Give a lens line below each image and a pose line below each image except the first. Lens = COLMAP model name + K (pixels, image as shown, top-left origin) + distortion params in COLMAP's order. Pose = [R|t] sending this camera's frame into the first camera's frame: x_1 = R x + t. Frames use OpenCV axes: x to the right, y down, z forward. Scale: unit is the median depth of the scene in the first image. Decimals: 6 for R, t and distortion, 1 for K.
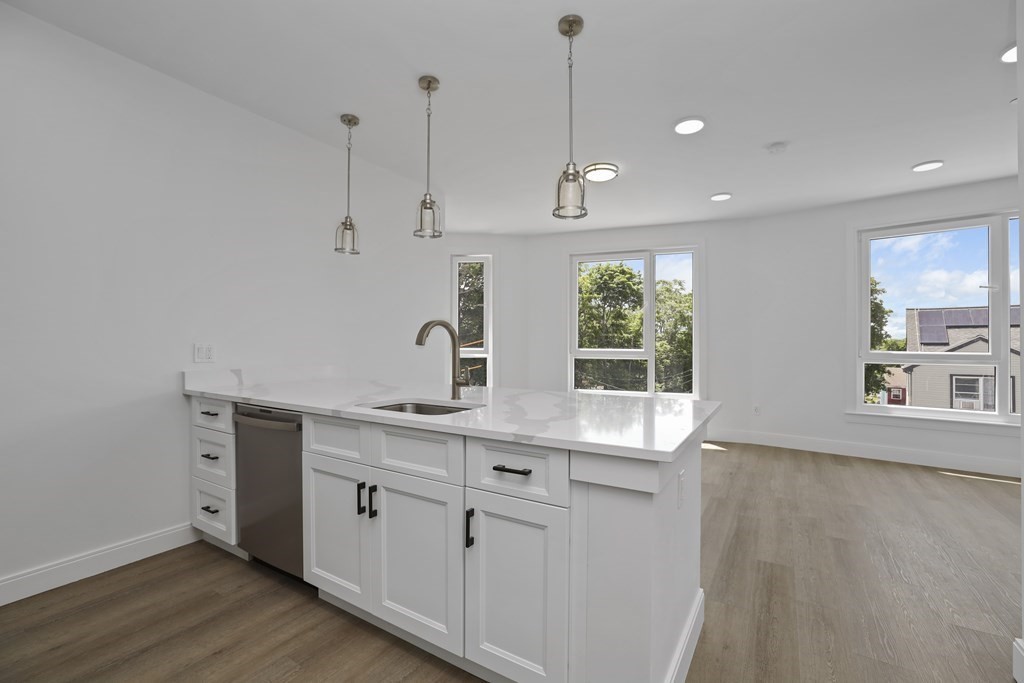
lens RADIAL K [[441.8, 0, 512.9], [0, 441.8, 343.8], [0, 0, 1]] dist [-0.033305, 0.012129]
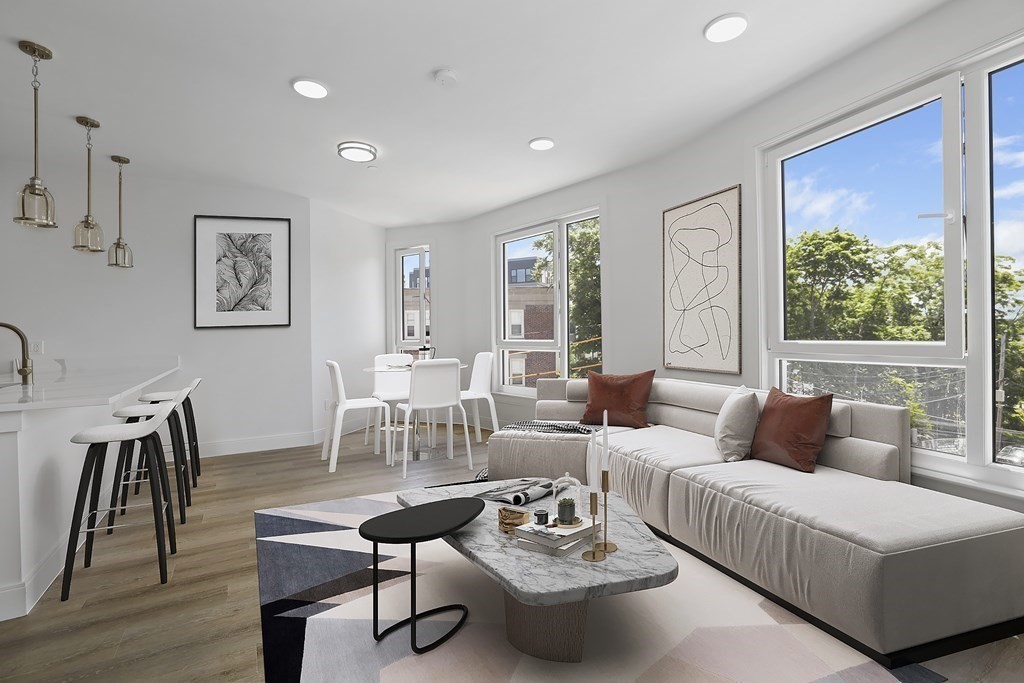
lens RADIAL K [[441.8, 0, 512.9], [0, 441.8, 343.8], [0, 0, 1]] dist [-0.033305, 0.012129]
pose [[0.877655, -0.002492, -0.479287, 0.851719], [0.013463, 0.999720, 0.019455, 0.005730], [0.479104, -0.023527, 0.877443, 0.304296]]
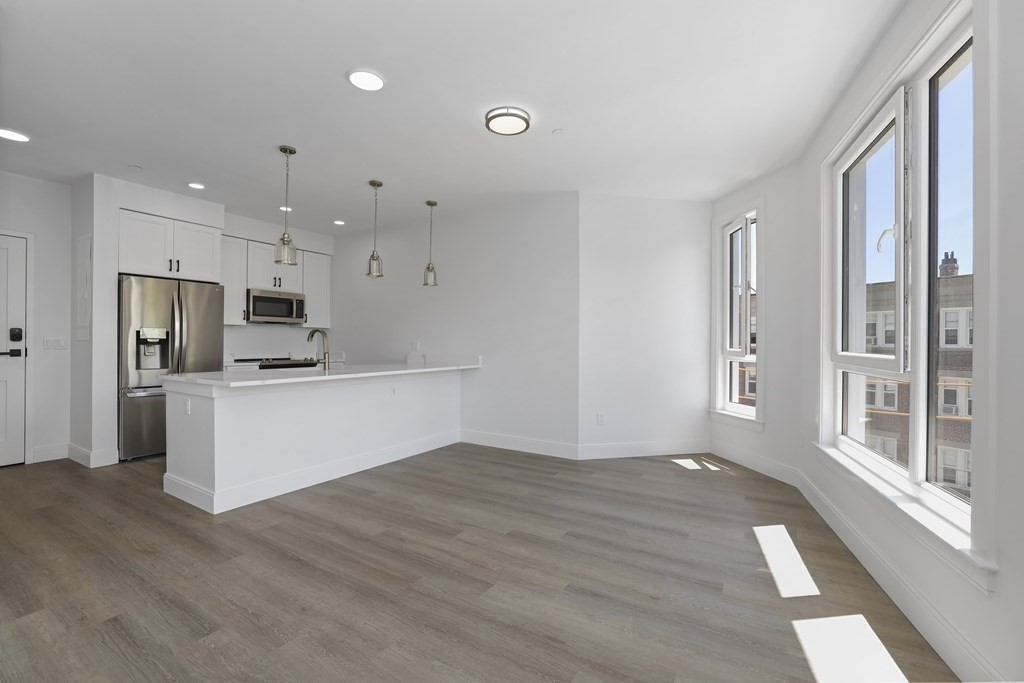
lens RADIAL K [[441.8, 0, 512.9], [0, 441.8, 343.8], [0, 0, 1]] dist [-0.033305, 0.012129]
pose [[-0.003663, 0.003939, -0.999986, 0.900182], [-0.003646, 0.999986, 0.003952, 0.004178], [0.999987, 0.003660, -0.003649, 0.936285]]
